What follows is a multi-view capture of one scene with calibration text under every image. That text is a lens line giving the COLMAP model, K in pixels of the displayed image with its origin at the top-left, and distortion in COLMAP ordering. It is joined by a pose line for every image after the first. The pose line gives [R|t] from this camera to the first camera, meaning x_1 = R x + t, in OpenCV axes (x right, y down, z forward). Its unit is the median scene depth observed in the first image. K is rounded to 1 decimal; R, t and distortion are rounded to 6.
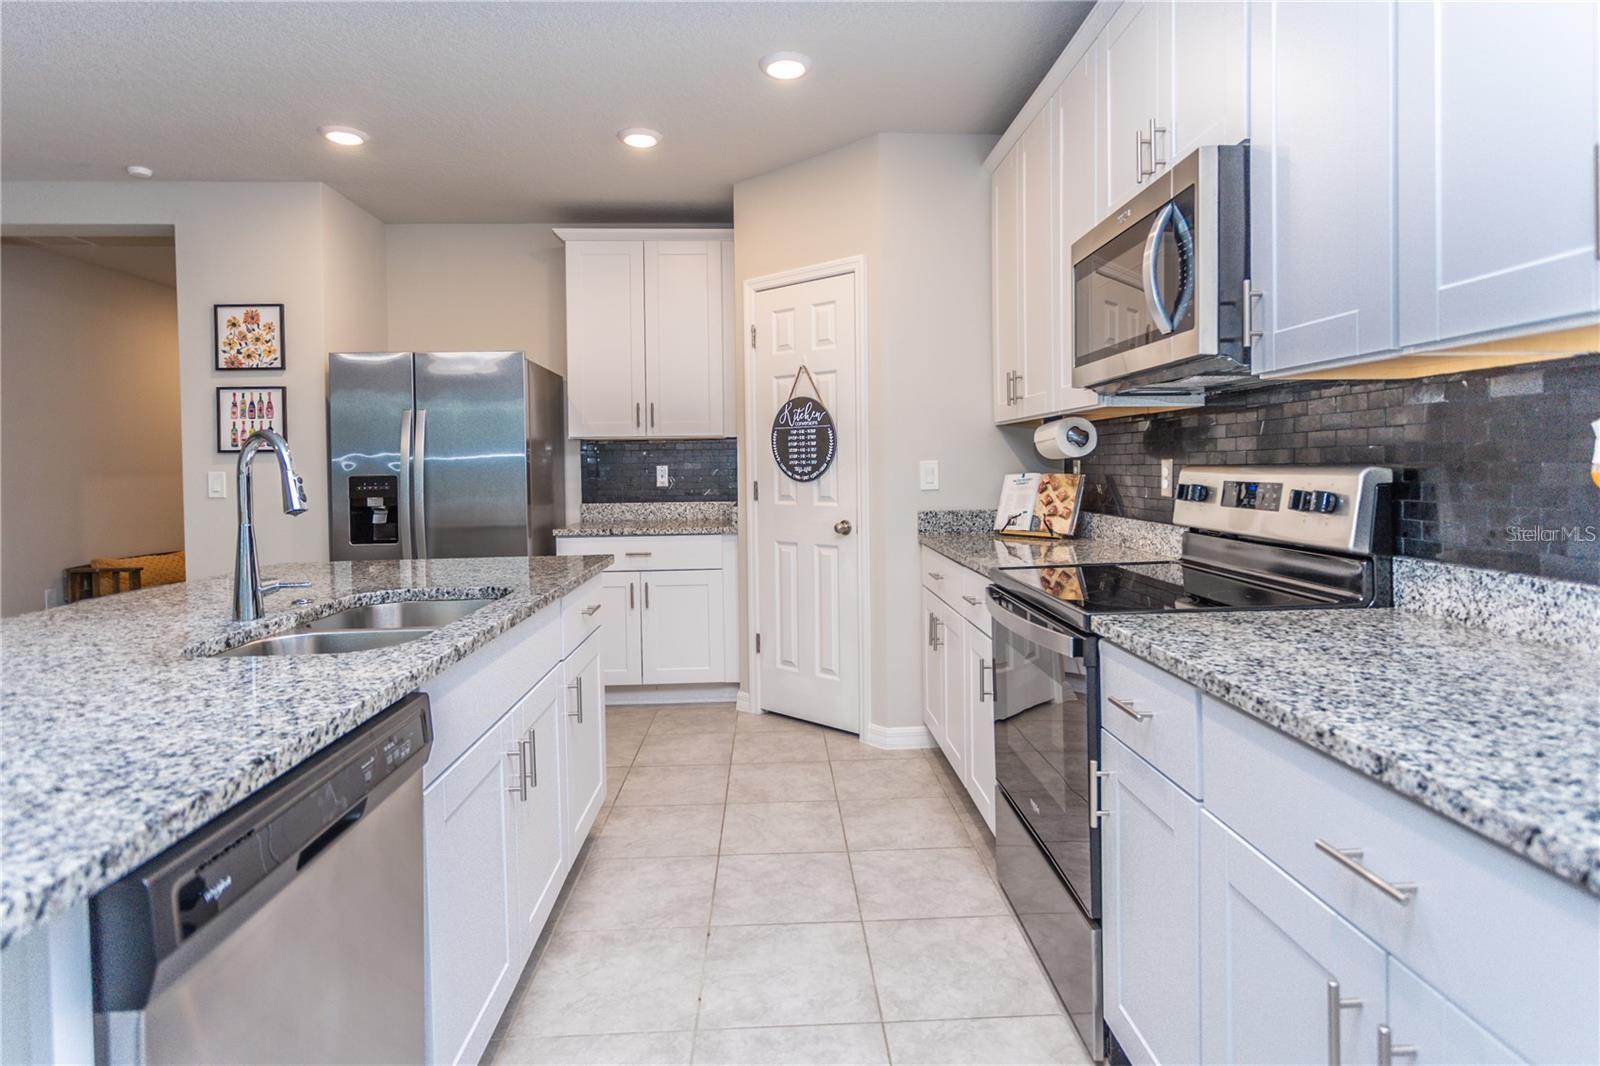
lens RADIAL K [[813.8, 0, 821.7], [0, 813.8, 495.5], [0, 0, 1]] dist [-0.003562, -0.000359]
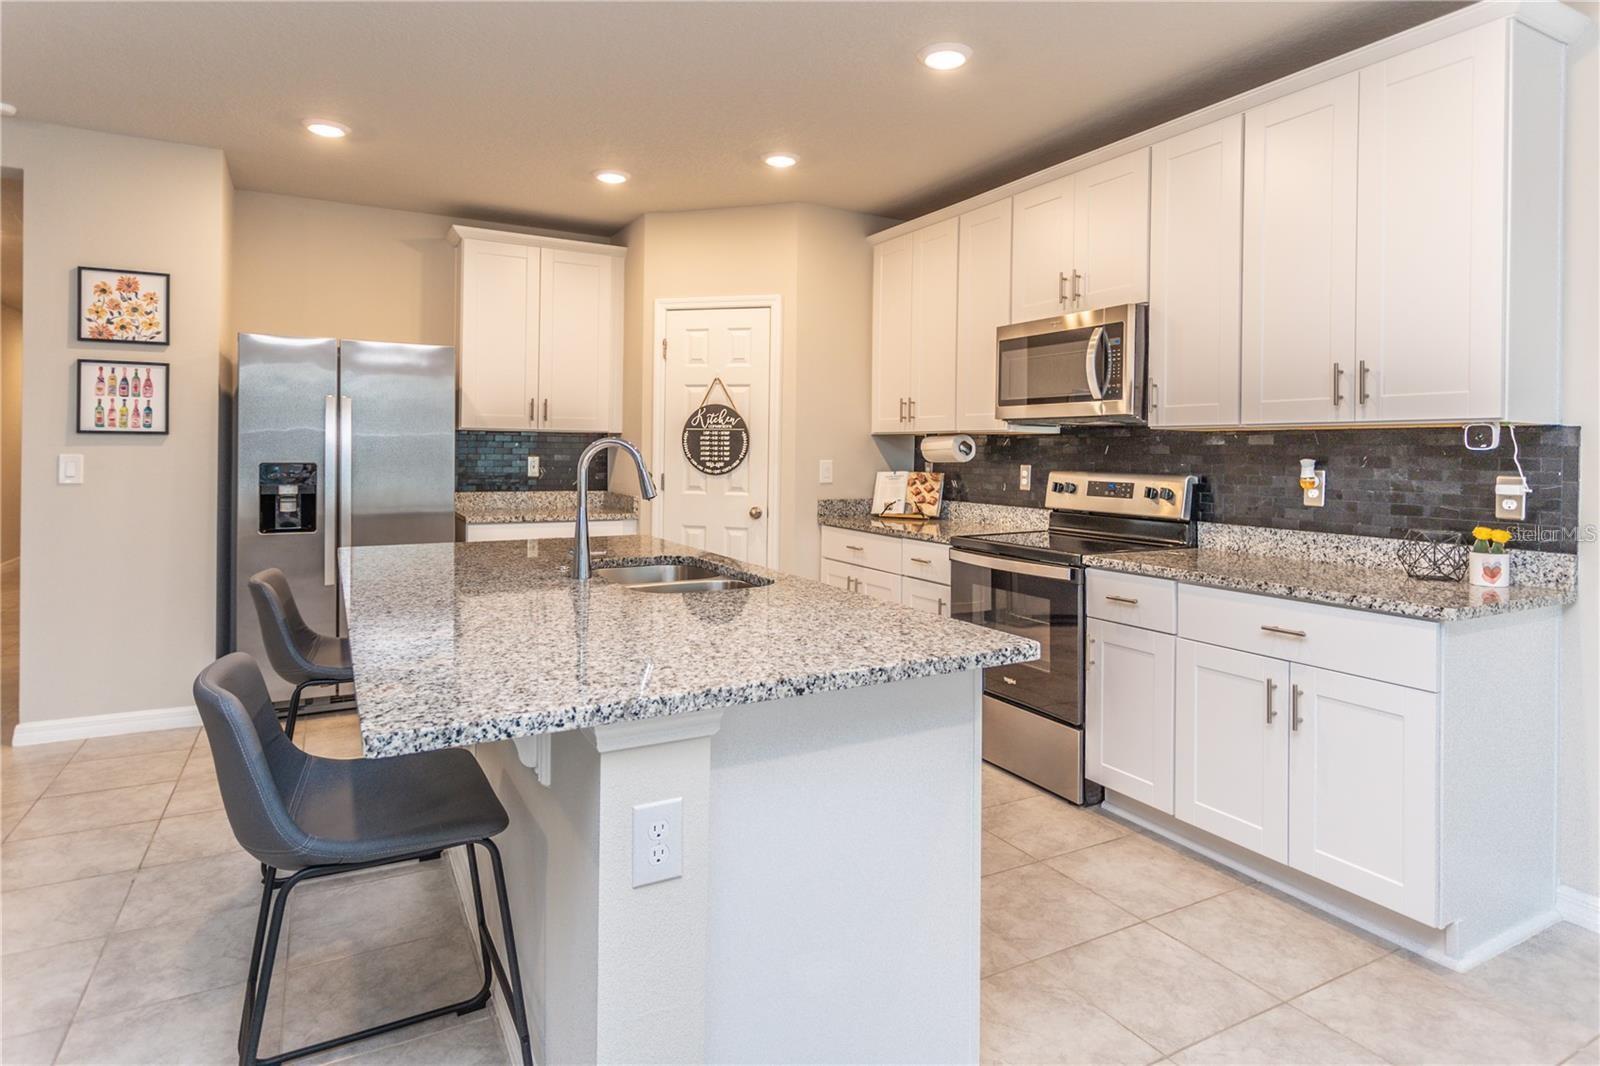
lens RADIAL K [[870.2, 0, 802.2], [0, 870.2, 470.8], [0, 0, 1]] dist [0.001220, -0.000856]
pose [[0.901408, 0.015422, 0.432696, -0.461705], [-0.008161, 0.999793, -0.018631, -0.000203], [-0.432894, 0.013263, 0.901347, -0.207320]]
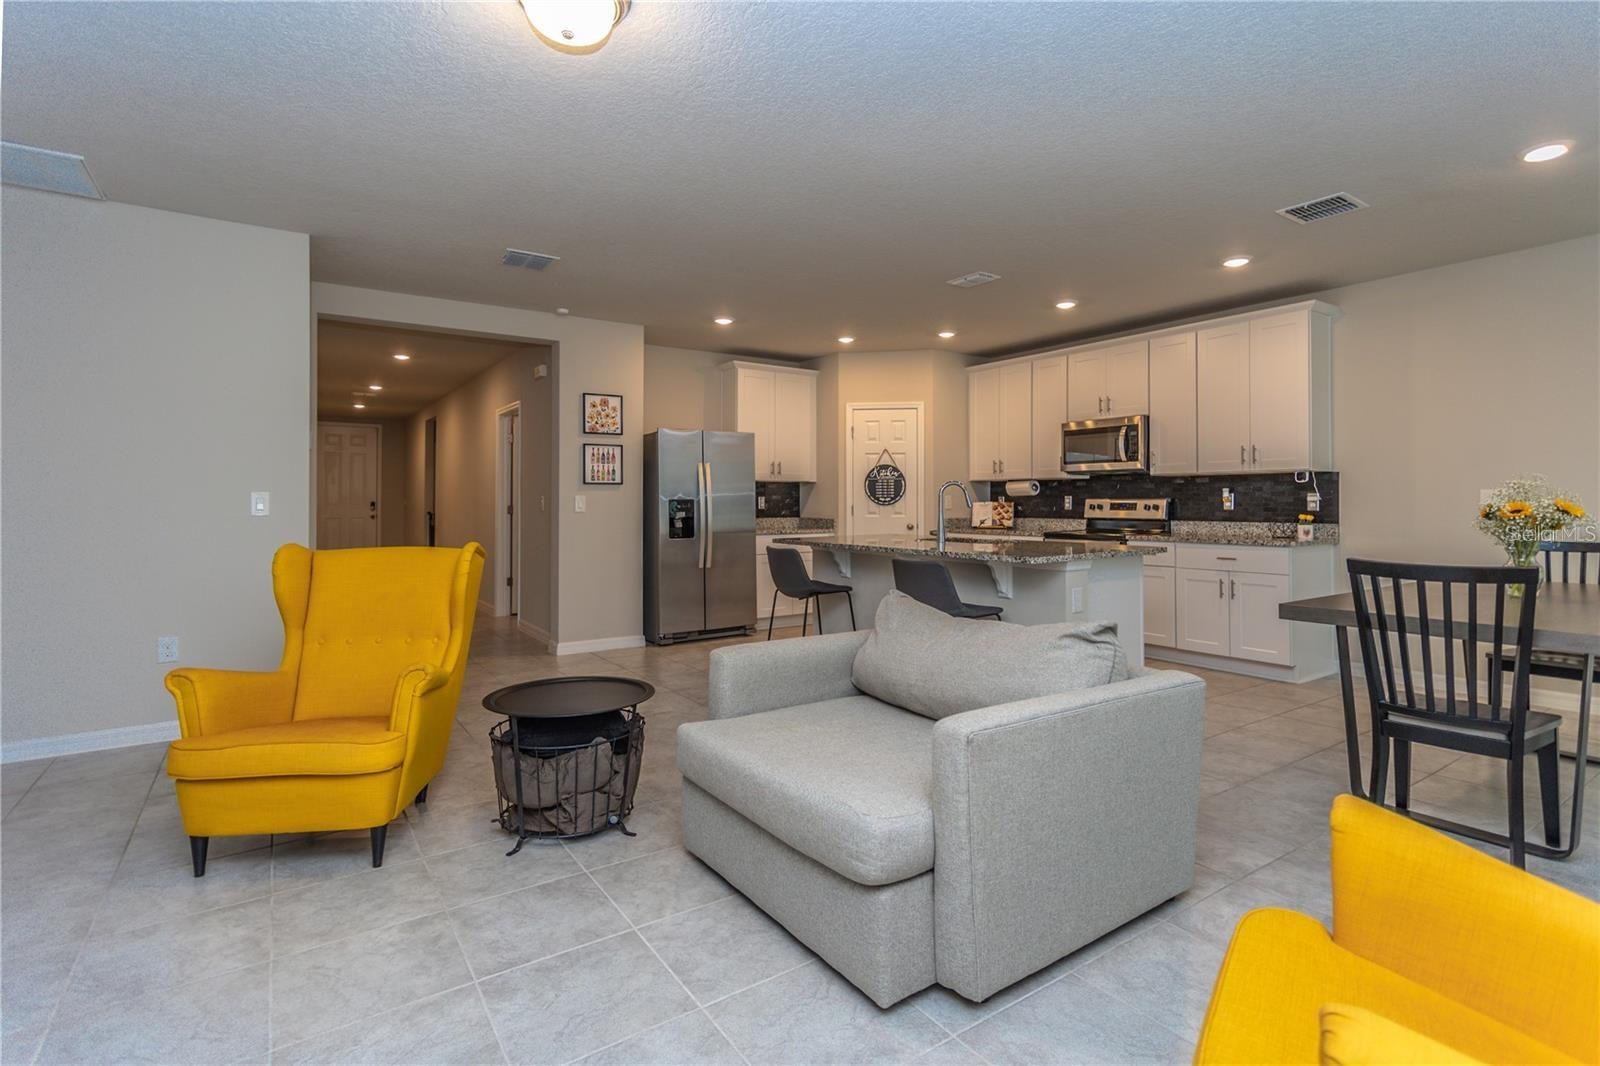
lens RADIAL K [[774.2, 0, 801.1], [0, 774.2, 512.8], [0, 0, 1]] dist [0.002901, 0.000427]
pose [[0.850734, 0.005345, 0.525569, -1.241663], [0.010303, 0.999587, -0.026842, 0.052856], [-0.525495, 0.028250, 0.850328, -0.561411]]
